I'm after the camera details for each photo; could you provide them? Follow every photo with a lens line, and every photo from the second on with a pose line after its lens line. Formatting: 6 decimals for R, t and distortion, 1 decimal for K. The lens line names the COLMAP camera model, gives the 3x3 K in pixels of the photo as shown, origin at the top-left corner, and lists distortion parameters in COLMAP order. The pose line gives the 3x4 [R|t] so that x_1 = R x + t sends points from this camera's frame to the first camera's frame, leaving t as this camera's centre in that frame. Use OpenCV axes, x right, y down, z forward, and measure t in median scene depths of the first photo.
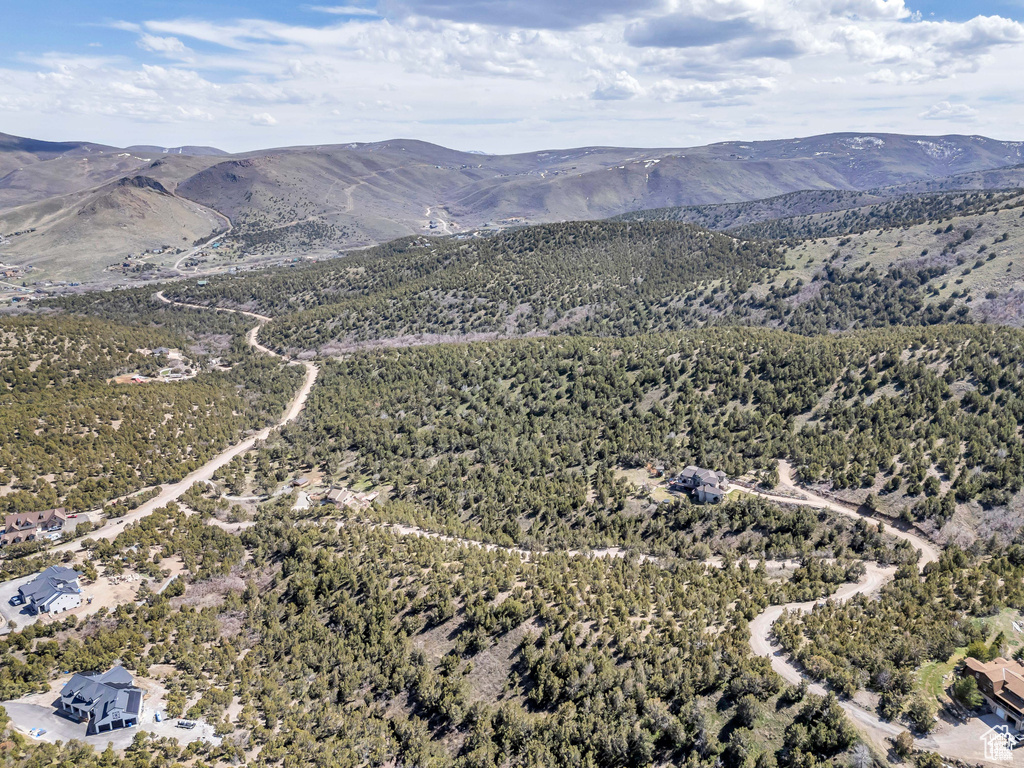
lens RADIAL K [[747.4, 0, 510.5], [0, 747.4, 383.8], [0, 0, 1]] dist [0.089675, -0.086603]
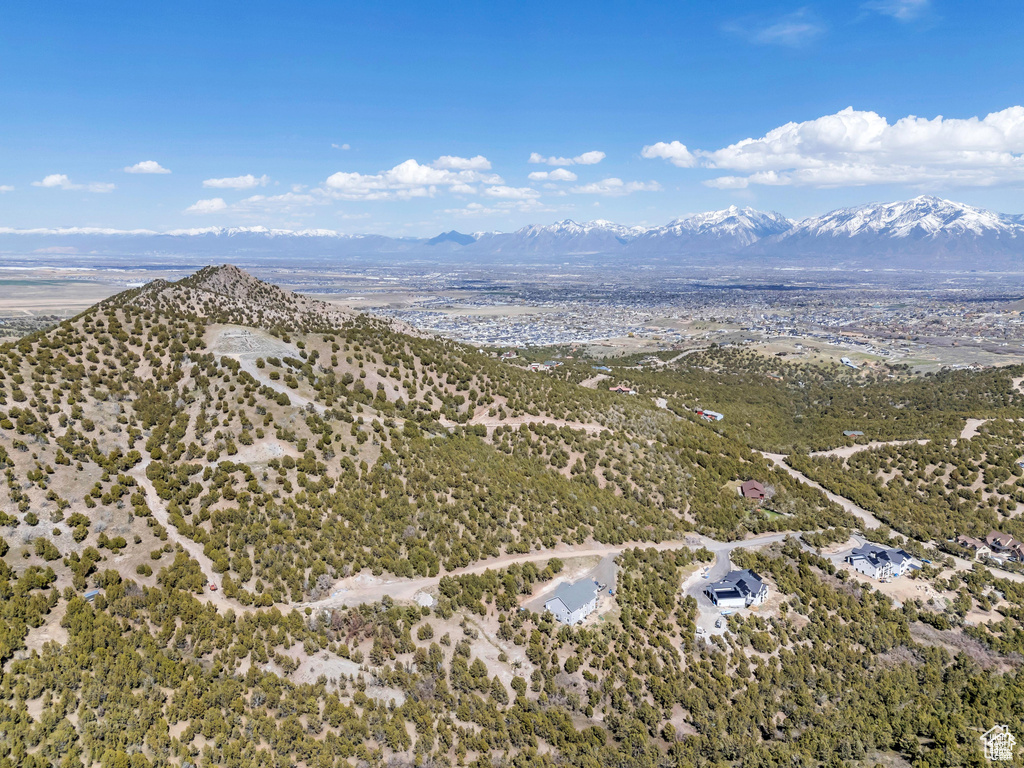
lens RADIAL K [[747.4, 0, 512.4], [0, 747.4, 382.4], [0, 0, 1]] dist [0.089675, -0.086603]
pose [[-0.197690, 0.177642, -0.964034, 0.391000], [-0.281794, 0.931634, 0.229457, -0.063937], [0.938888, 0.317021, -0.134116, 0.342699]]
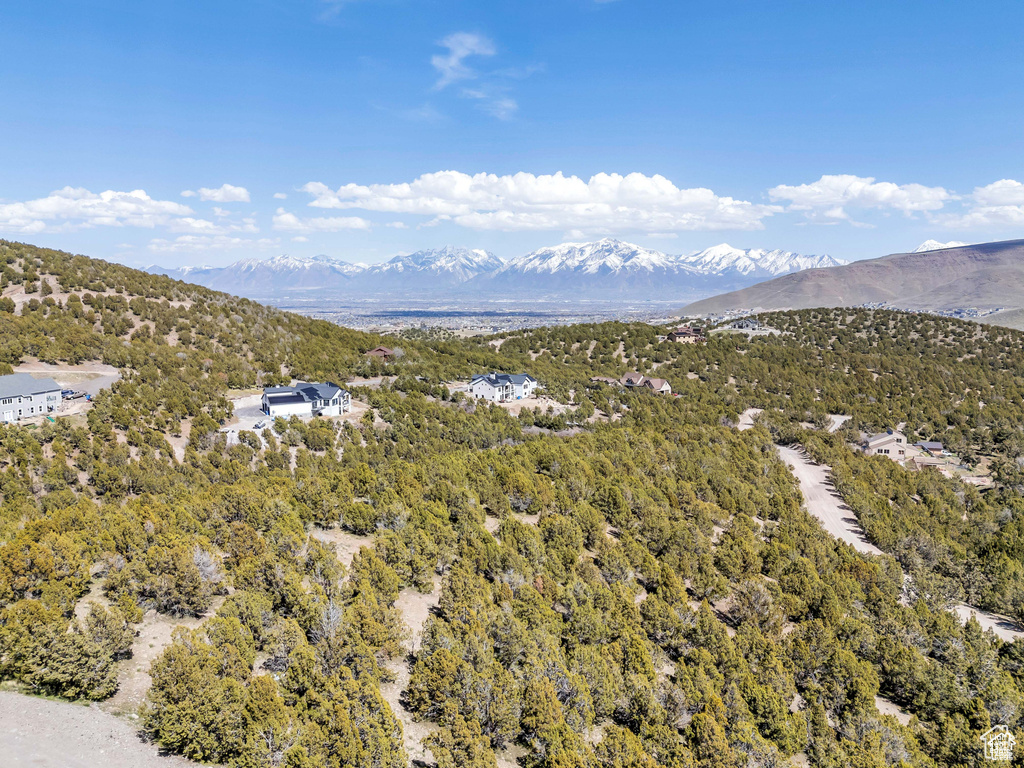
lens RADIAL K [[747.4, 0, 508.8], [0, 747.4, 377.1], [0, 0, 1]] dist [0.089675, -0.086603]
pose [[0.154214, 0.125065, -0.980090, 0.237503], [-0.278378, 0.957271, 0.078351, 0.114450], [0.948010, 0.260752, 0.182440, 0.529221]]
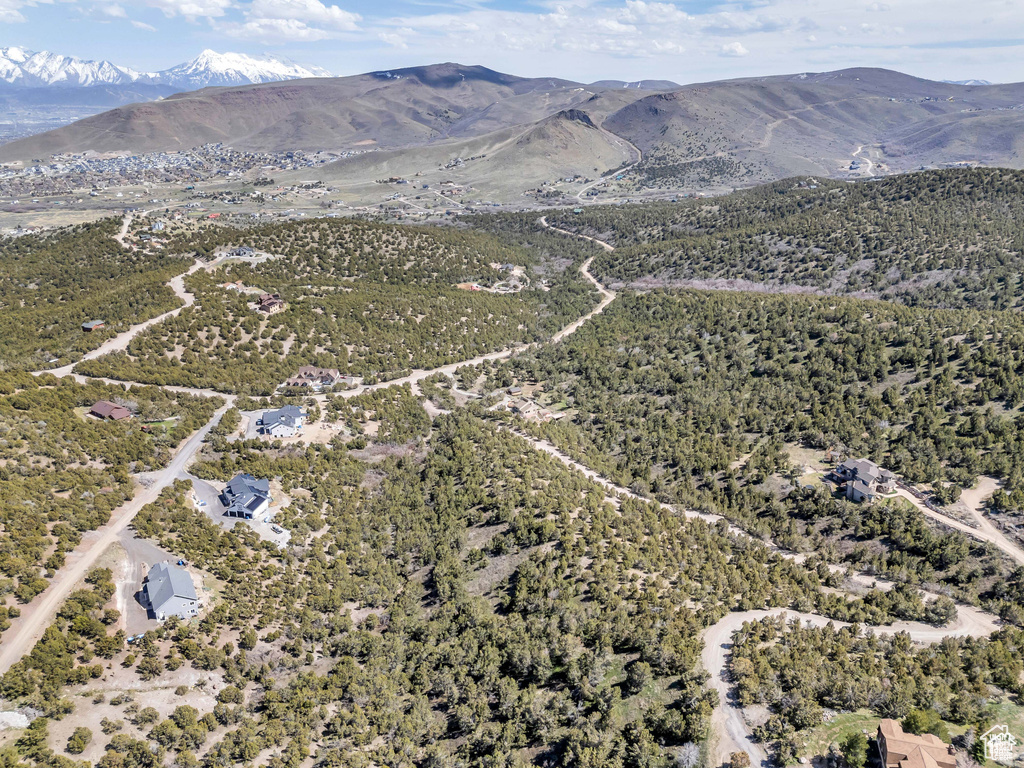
lens RADIAL K [[747.4, 0, 509.5], [0, 747.4, 382.3], [0, 0, 1]] dist [0.089675, -0.086603]
pose [[0.844367, 0.196421, -0.498460, 0.251606], [-0.157533, 0.980266, 0.119426, -0.012918], [0.512081, -0.022315, 0.858647, 0.039631]]
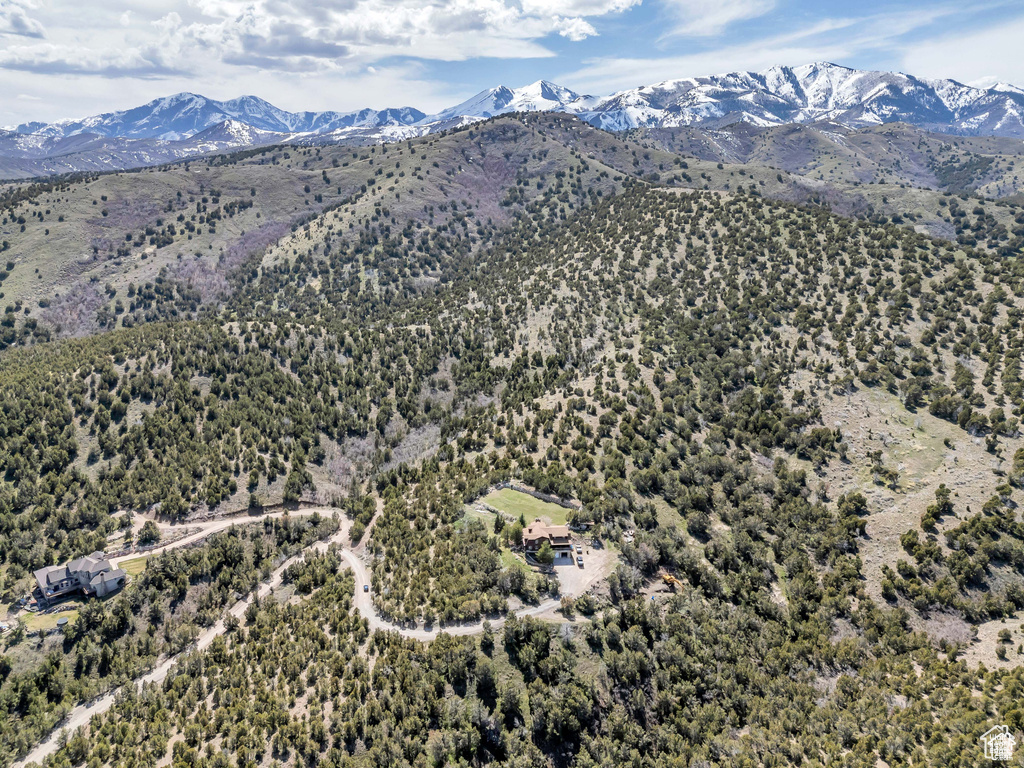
lens RADIAL K [[747.4, 0, 512.7], [0, 747.4, 384.2], [0, 0, 1]] dist [0.089675, -0.086603]
pose [[0.228519, -0.263142, 0.937302, -0.254812], [0.264426, 0.943360, 0.200374, -0.074646], [-0.936941, 0.202058, 0.285158, 0.244083]]
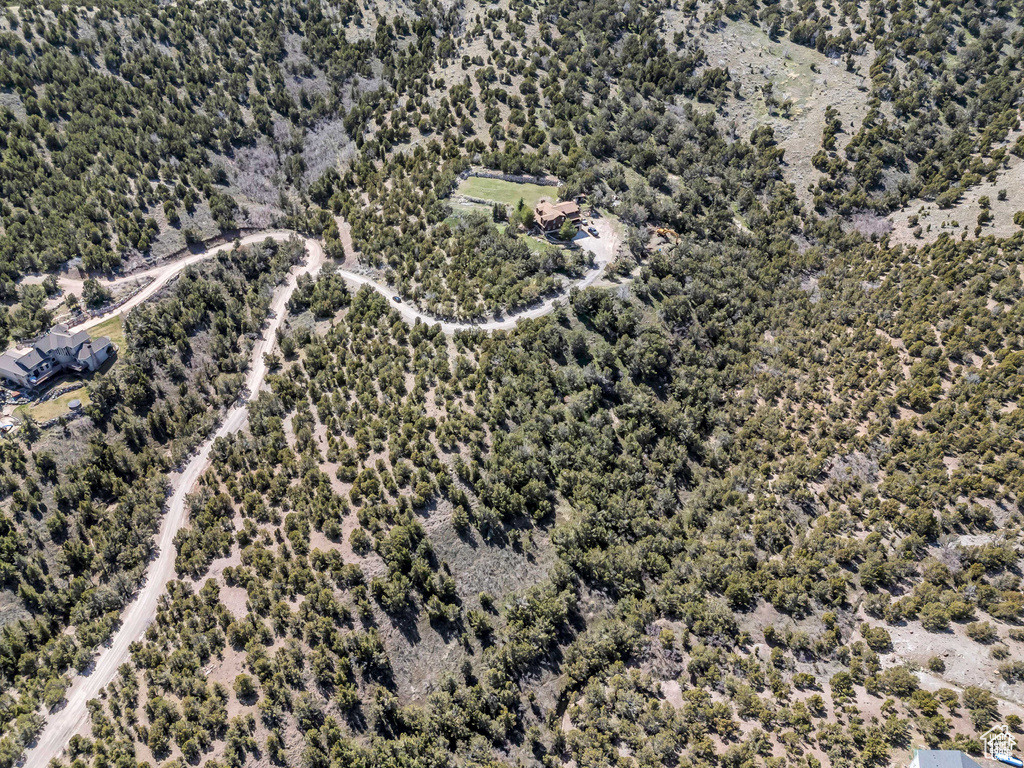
lens RADIAL K [[747.4, 0, 513.3], [0, 747.4, 378.6], [0, 0, 1]] dist [0.089675, -0.086603]
pose [[-0.174963, -0.620894, 0.764119, -0.266083], [0.264935, 0.717776, 0.643900, -0.140325], [-0.948260, 0.315101, 0.038913, 0.460164]]
